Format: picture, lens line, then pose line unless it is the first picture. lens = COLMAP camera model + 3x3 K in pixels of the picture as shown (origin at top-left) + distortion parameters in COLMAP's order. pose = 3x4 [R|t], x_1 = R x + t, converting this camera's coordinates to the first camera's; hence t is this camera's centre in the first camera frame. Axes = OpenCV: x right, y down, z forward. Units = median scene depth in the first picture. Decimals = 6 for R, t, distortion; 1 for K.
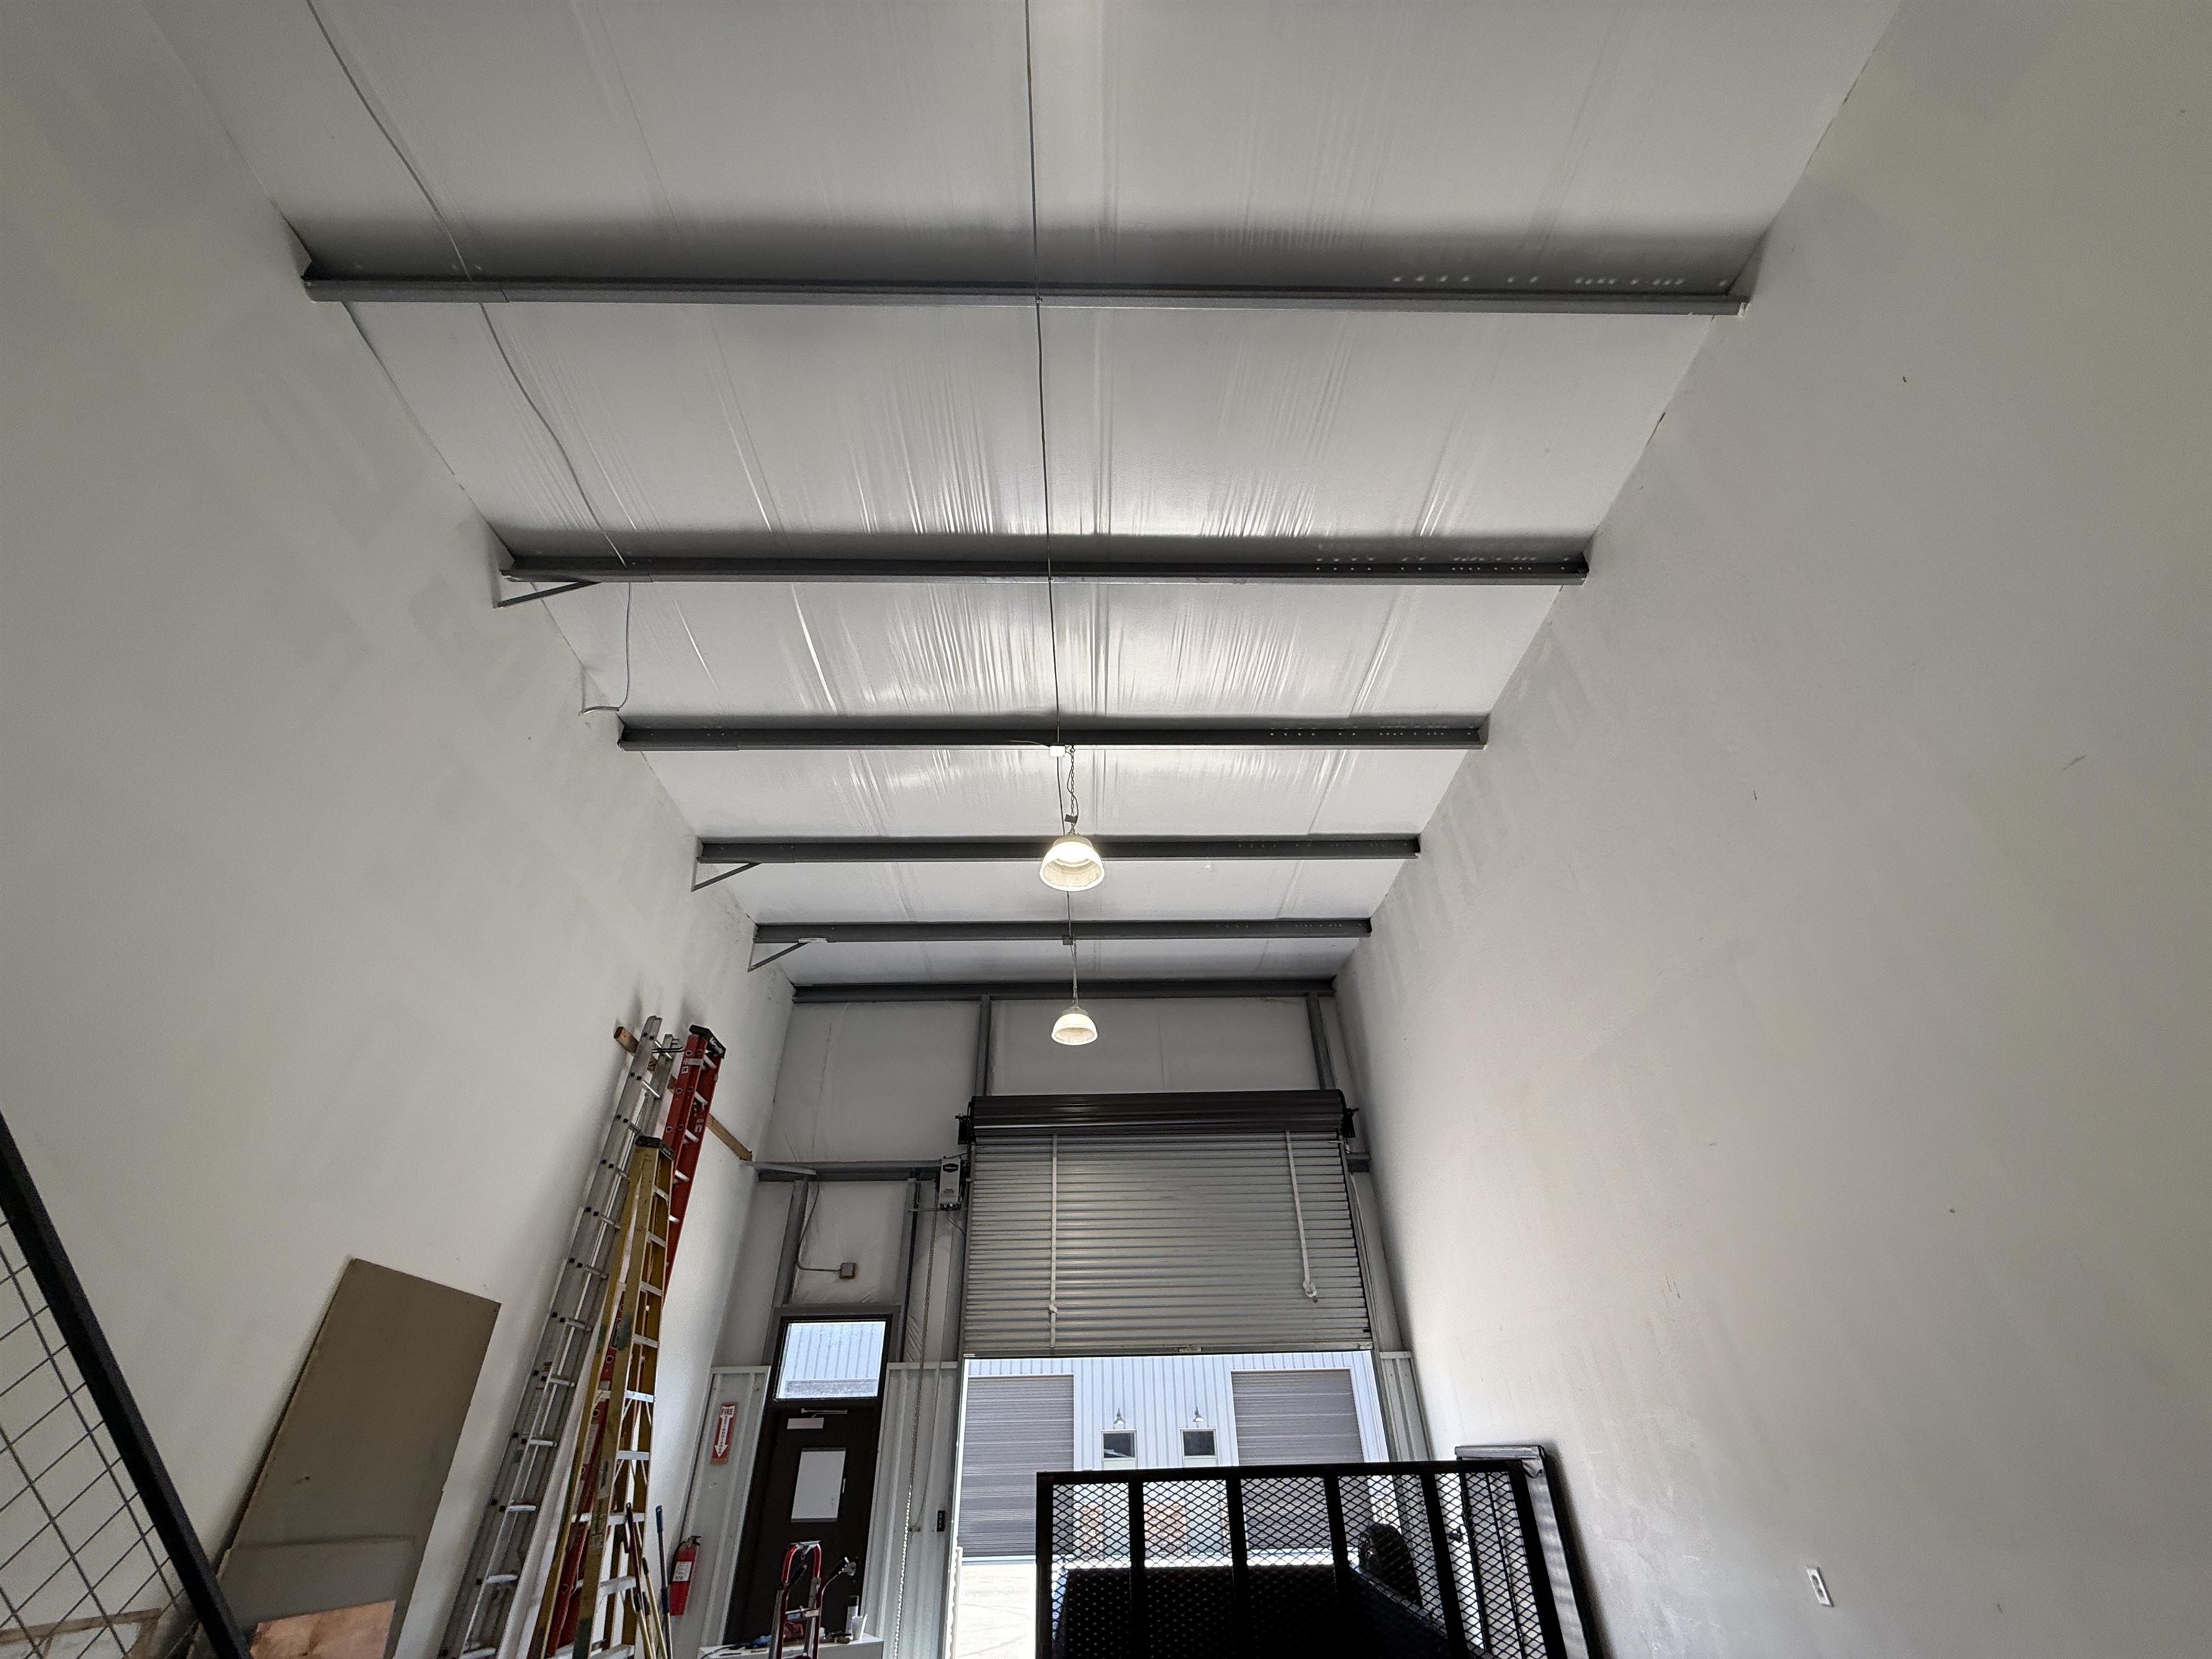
lens RADIAL K [[881.8, 0, 1105.6], [0, 881.8, 833.2], [0, 0, 1]] dist [0.000668, 0.000239]
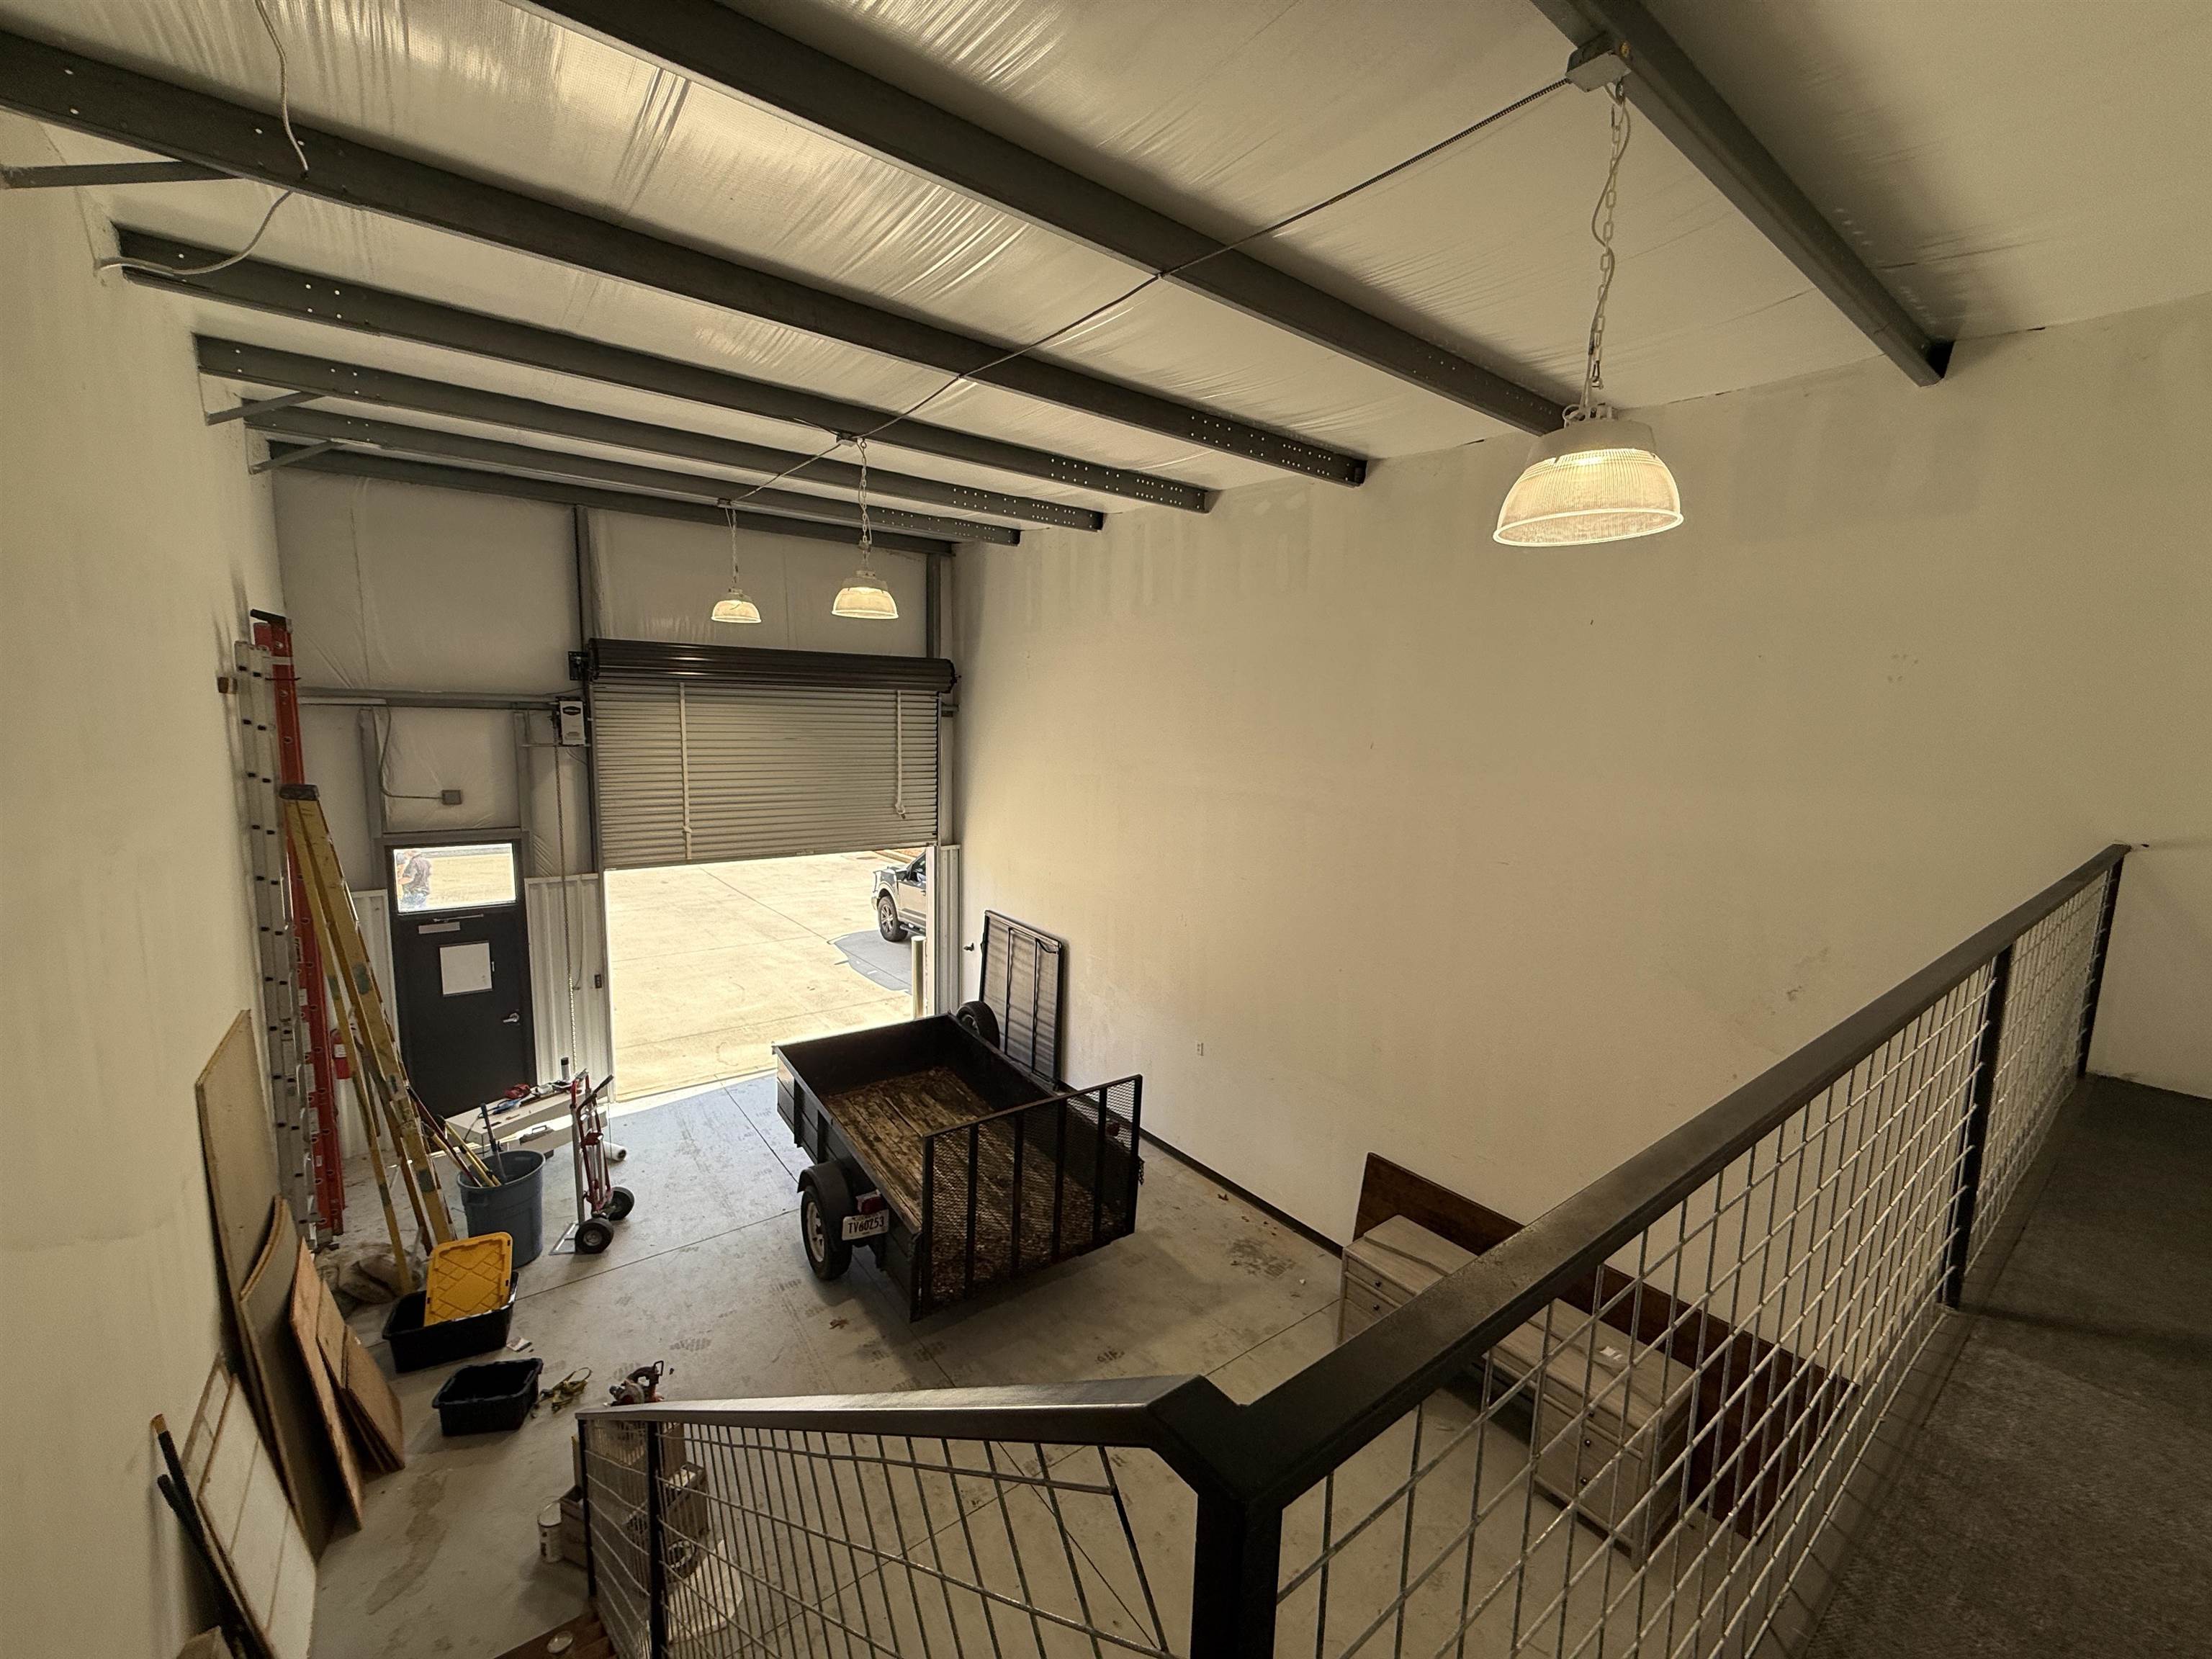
lens RADIAL K [[881.8, 0, 1105.6], [0, 881.8, 833.2], [0, 0, 1]] dist [0.000668, 0.000239]
pose [[0.807520, -0.039628, 0.588507, -0.312647], [-0.376951, 0.732737, 0.566572, -0.331244], [-0.453673, -0.679357, 0.576762, 0.089664]]
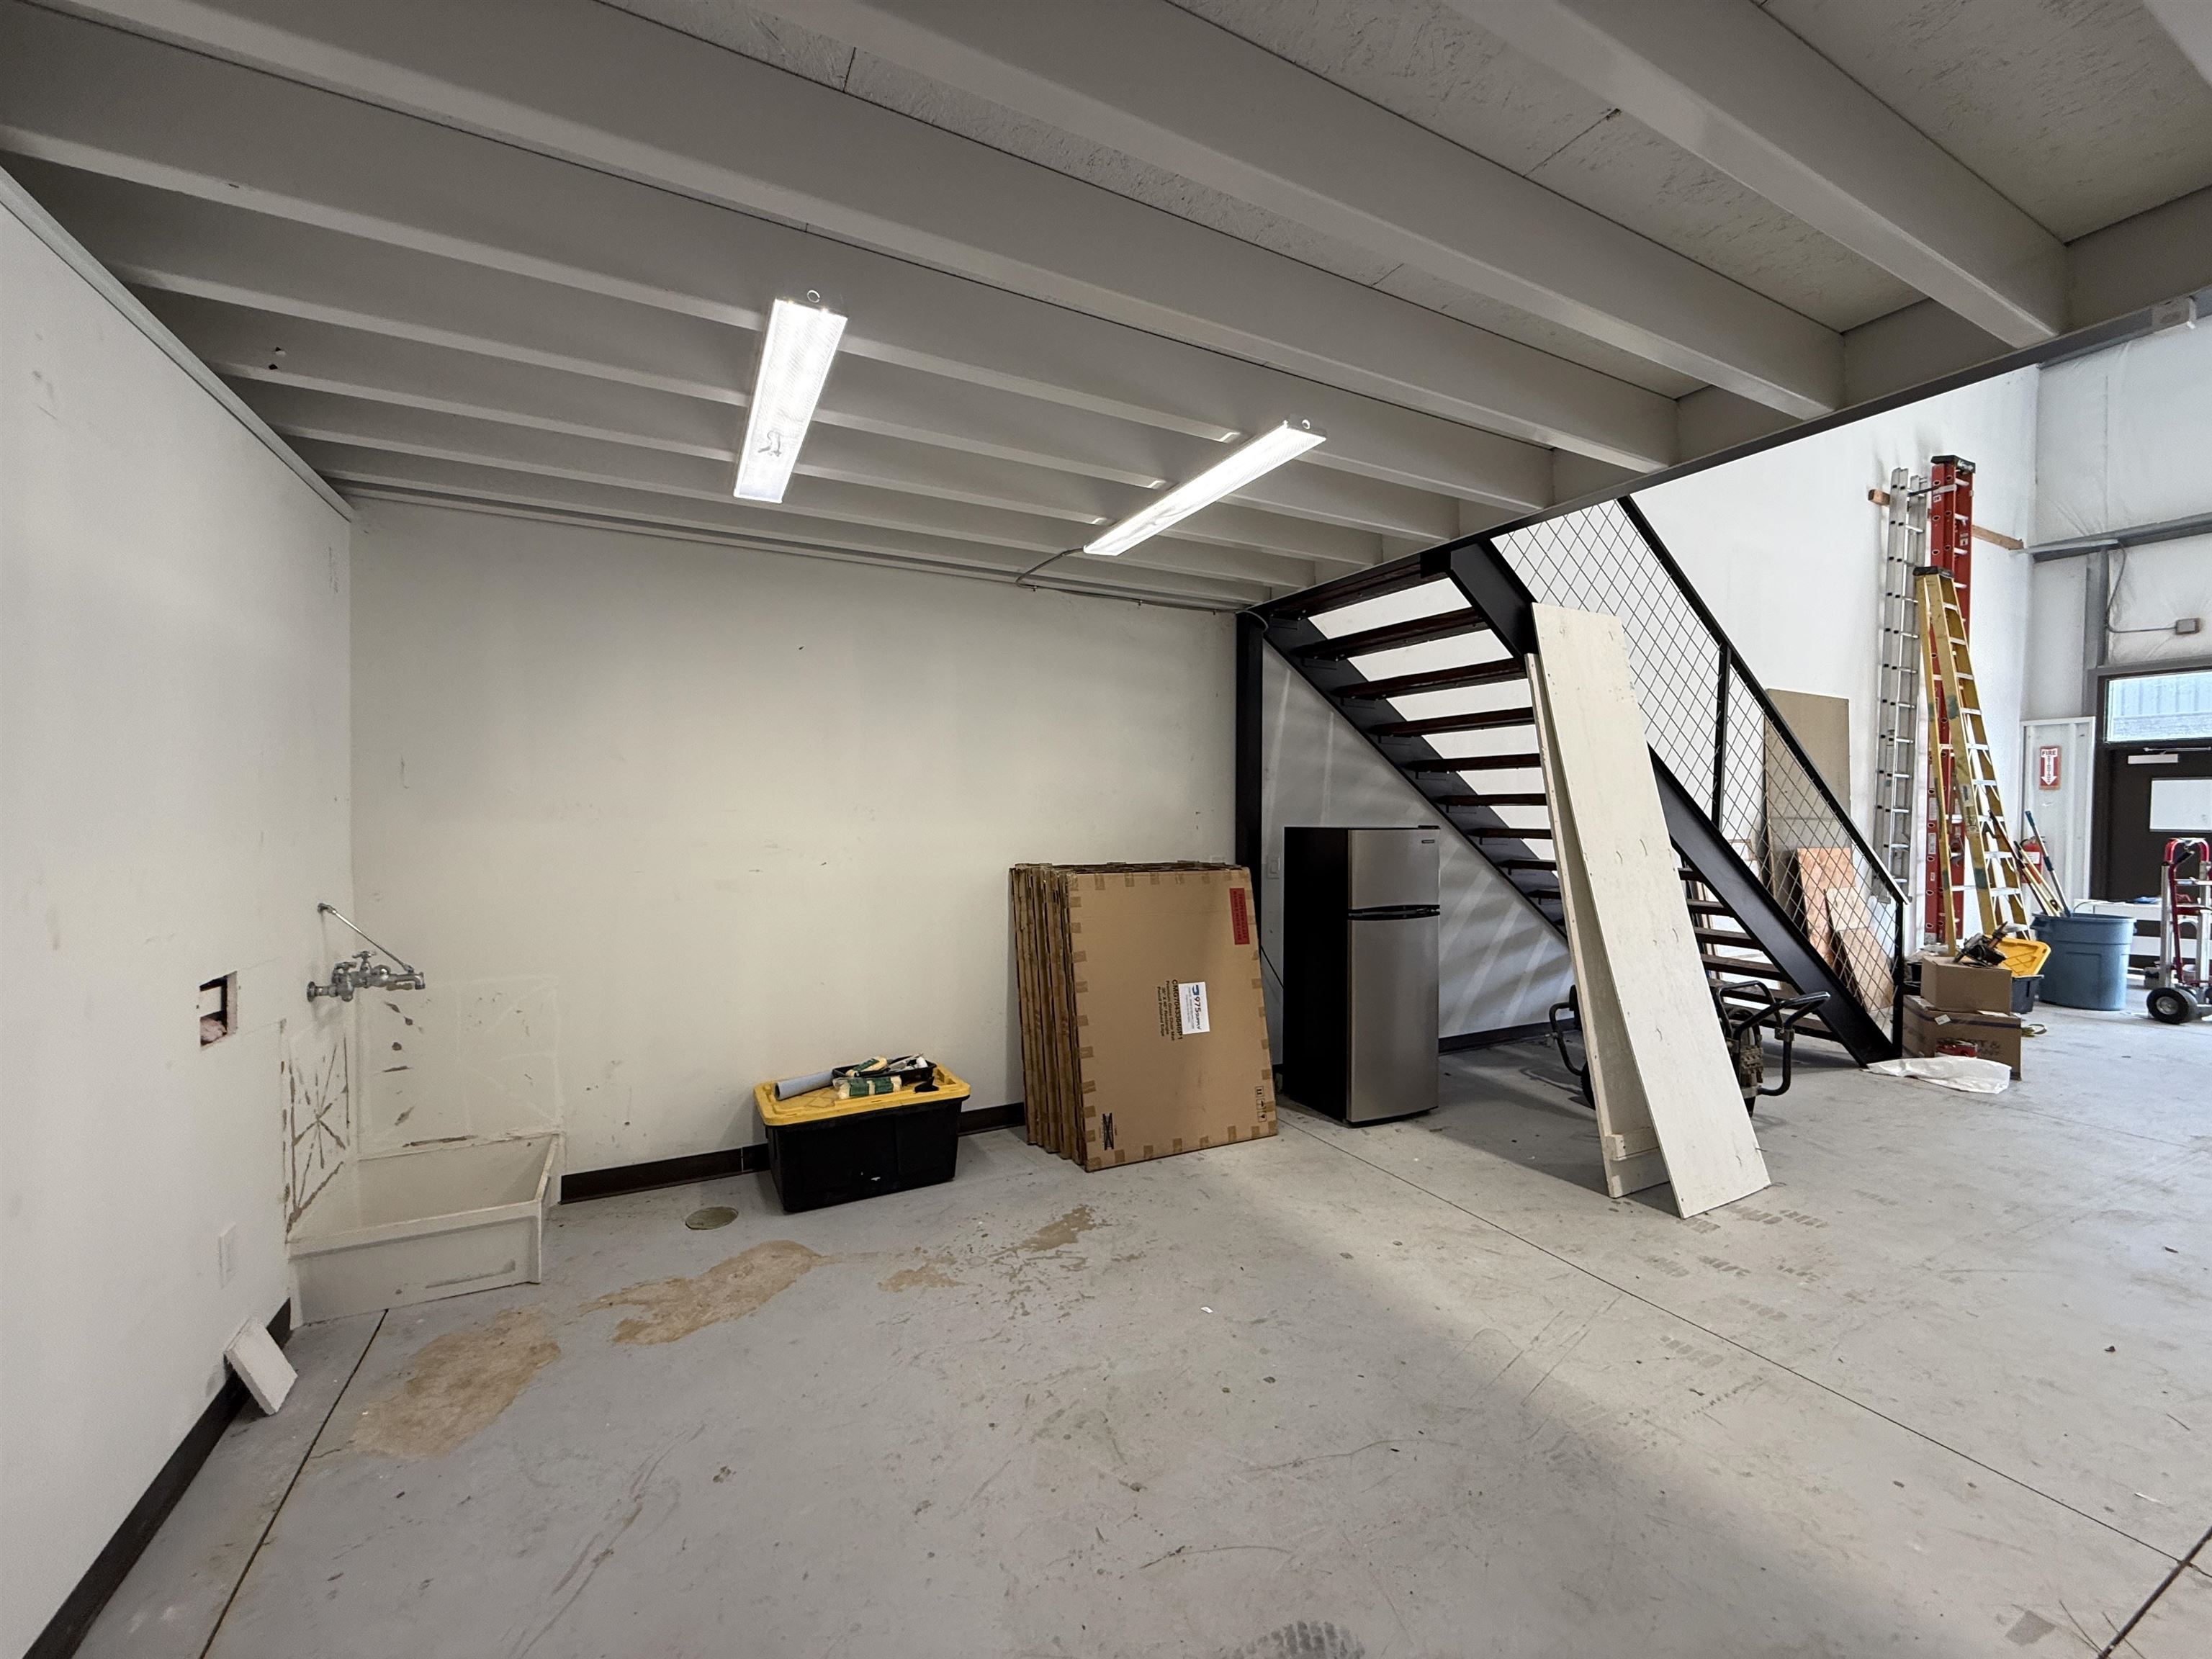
lens RADIAL K [[881.8, 0, 1105.6], [0, 881.8, 833.2], [0, 0, 1]] dist [0.000668, 0.000239]
pose [[0.438019, 0.045046, -0.897837, 0.073596], [0.518241, 0.803428, 0.293139, -0.239930], [0.734551, -0.593696, 0.328572, -0.351715]]
